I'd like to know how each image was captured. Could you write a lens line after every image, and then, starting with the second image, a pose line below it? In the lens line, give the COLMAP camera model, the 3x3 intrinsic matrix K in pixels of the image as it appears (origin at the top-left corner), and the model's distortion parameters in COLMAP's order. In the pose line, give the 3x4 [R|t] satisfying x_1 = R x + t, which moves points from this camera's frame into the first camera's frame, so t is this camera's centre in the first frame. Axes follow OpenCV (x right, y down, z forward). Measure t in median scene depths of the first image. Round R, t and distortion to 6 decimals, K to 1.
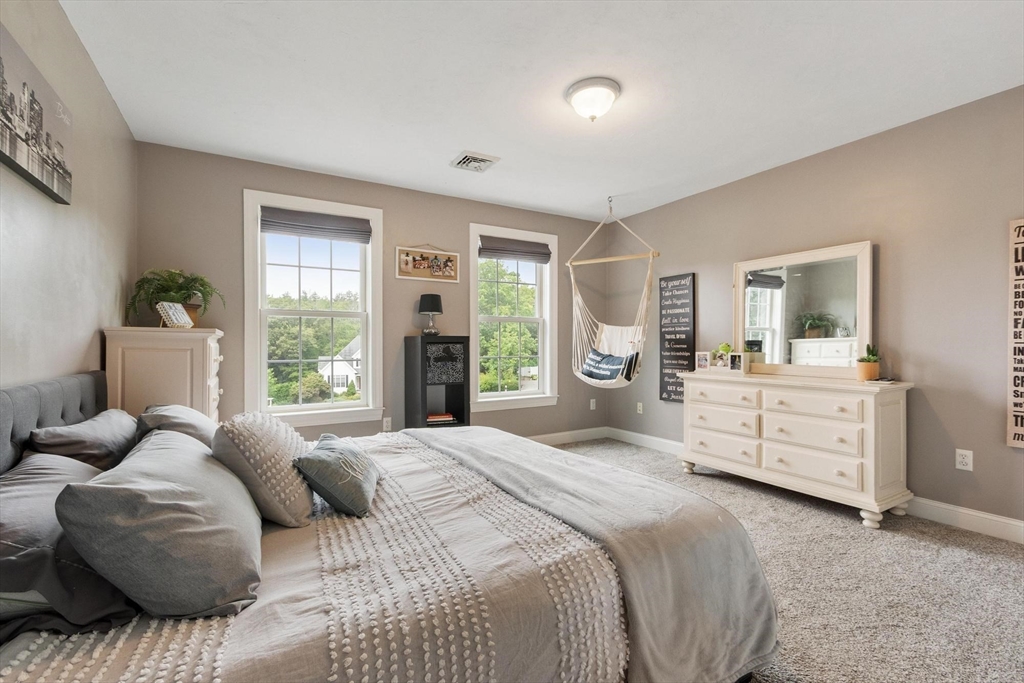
lens RADIAL K [[453.1, 0, 511.4], [0, 453.1, 344.3], [0, 0, 1]] dist [0.000435, -0.001067]
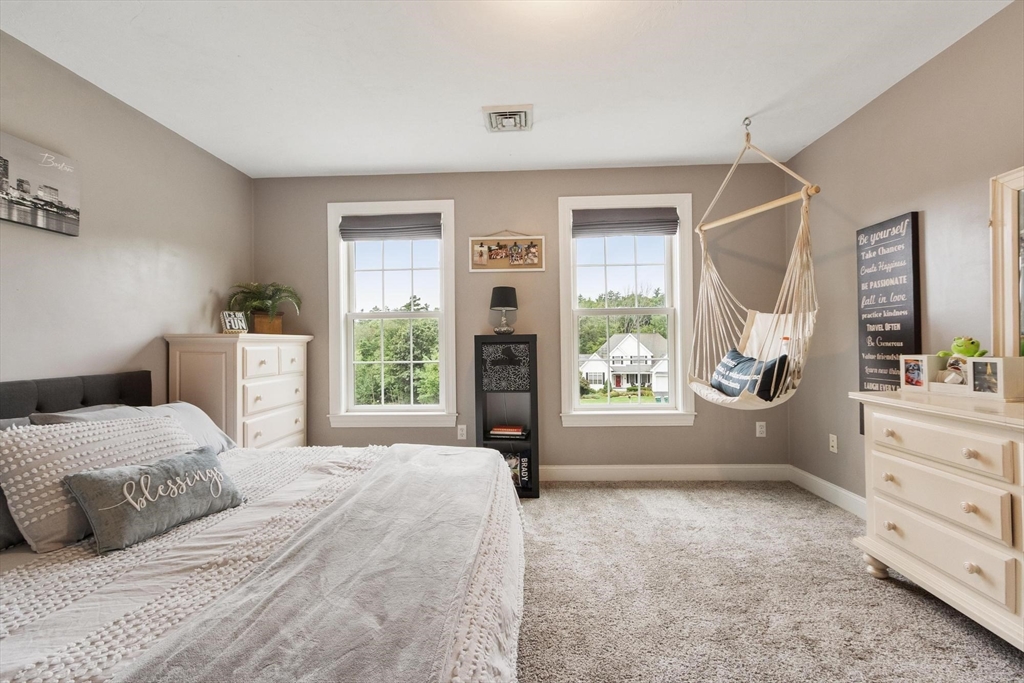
lens RADIAL K [[453.1, 0, 509.1], [0, 453.1, 339.1], [0, 0, 1]] dist [0.000435, -0.001067]
pose [[0.837001, -0.014734, -0.547002, 0.302333], [0.010896, 0.999888, -0.010259, -0.001716], [0.547092, 0.002627, 0.837068, 0.277463]]
